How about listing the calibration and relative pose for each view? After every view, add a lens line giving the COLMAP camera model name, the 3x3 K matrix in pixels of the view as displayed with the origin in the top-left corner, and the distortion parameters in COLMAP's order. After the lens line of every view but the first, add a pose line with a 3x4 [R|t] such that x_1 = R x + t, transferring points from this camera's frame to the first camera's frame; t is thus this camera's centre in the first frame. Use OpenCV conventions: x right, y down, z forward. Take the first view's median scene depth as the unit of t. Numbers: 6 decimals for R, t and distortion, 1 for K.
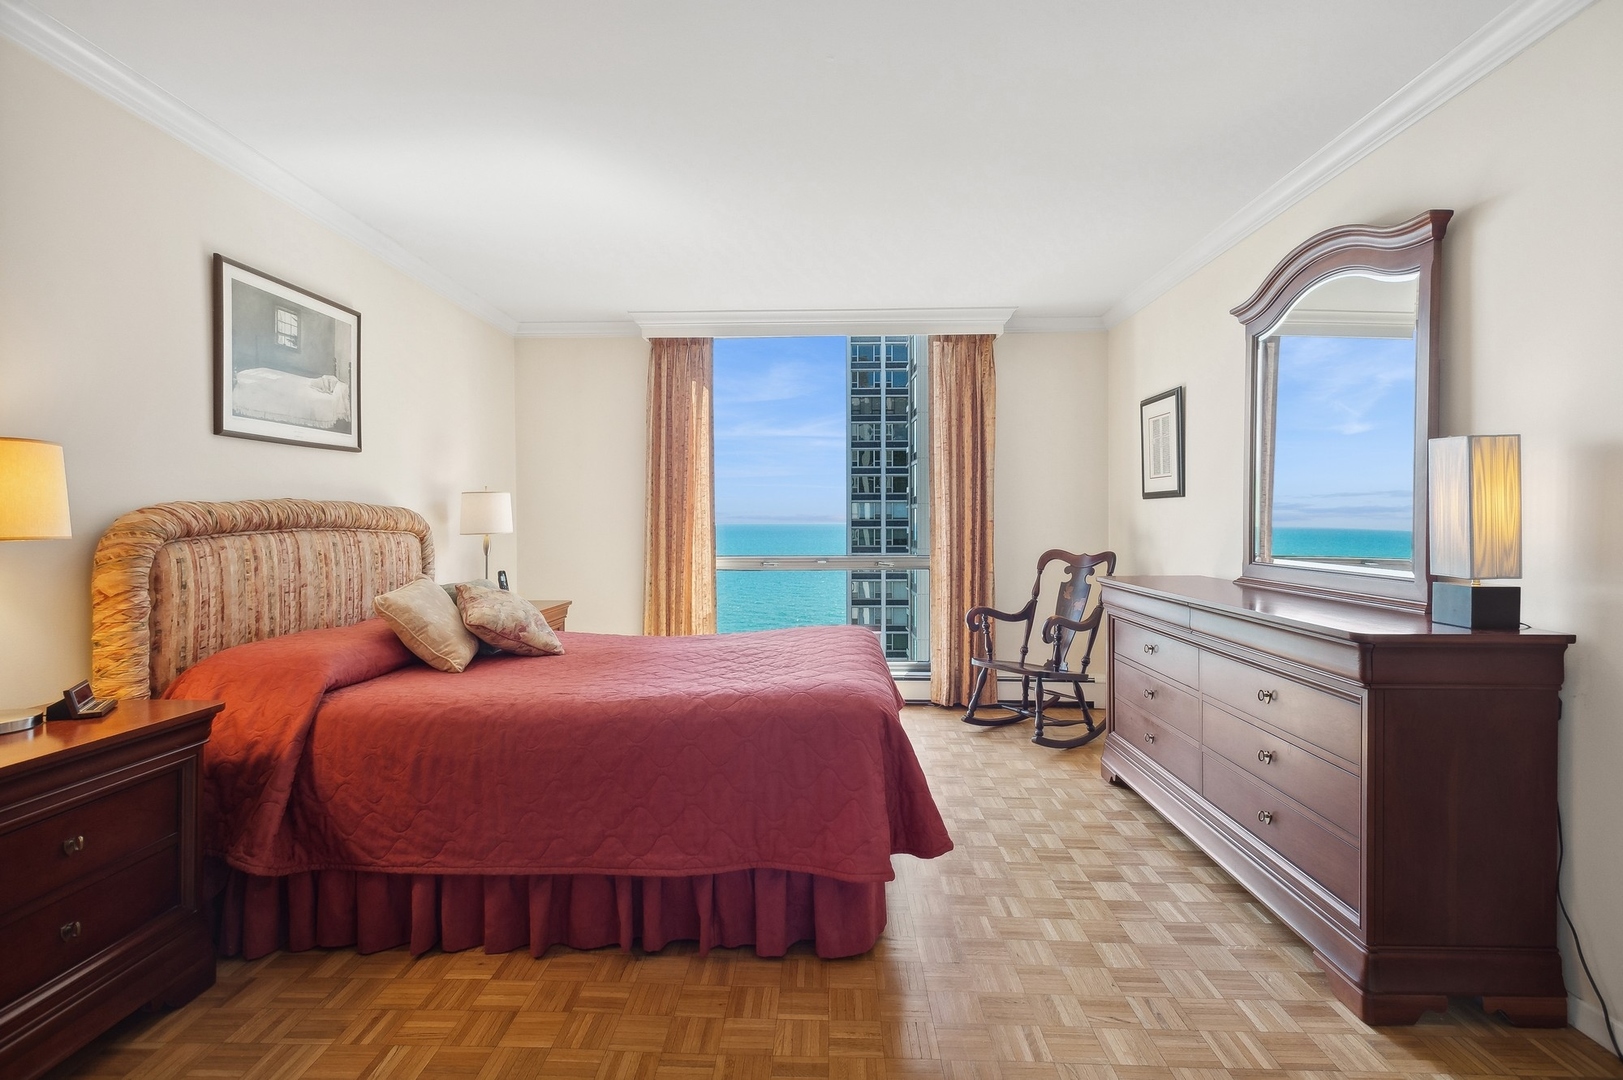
lens RADIAL K [[763.9, 0, 755.9], [0, 763.9, 536.1], [0, 0, 1]] dist [0.017450, -0.007386]
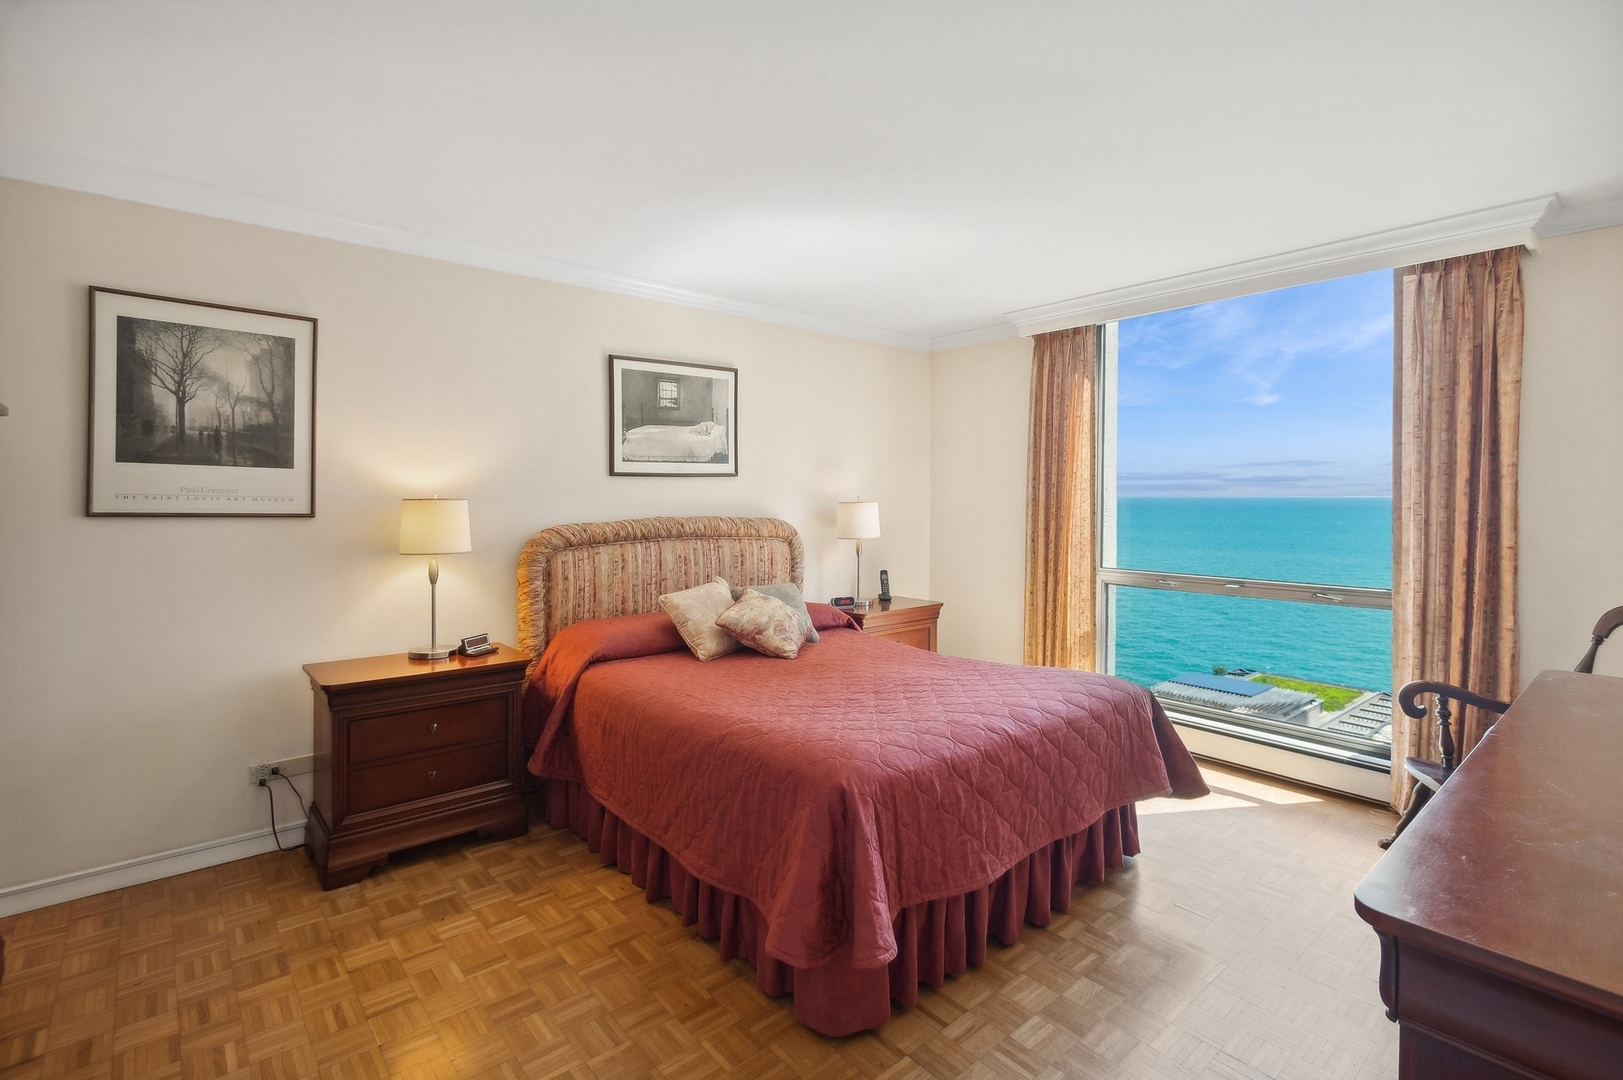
lens RADIAL K [[763.9, 0, 883.2], [0, 763.9, 515.4], [0, 0, 1]] dist [0.017450, -0.007386]
pose [[0.687827, 0.028831, -0.725302, 0.692742], [-0.011982, 0.999526, 0.028368, -0.096642], [0.725775, -0.010821, 0.687847, 0.335782]]
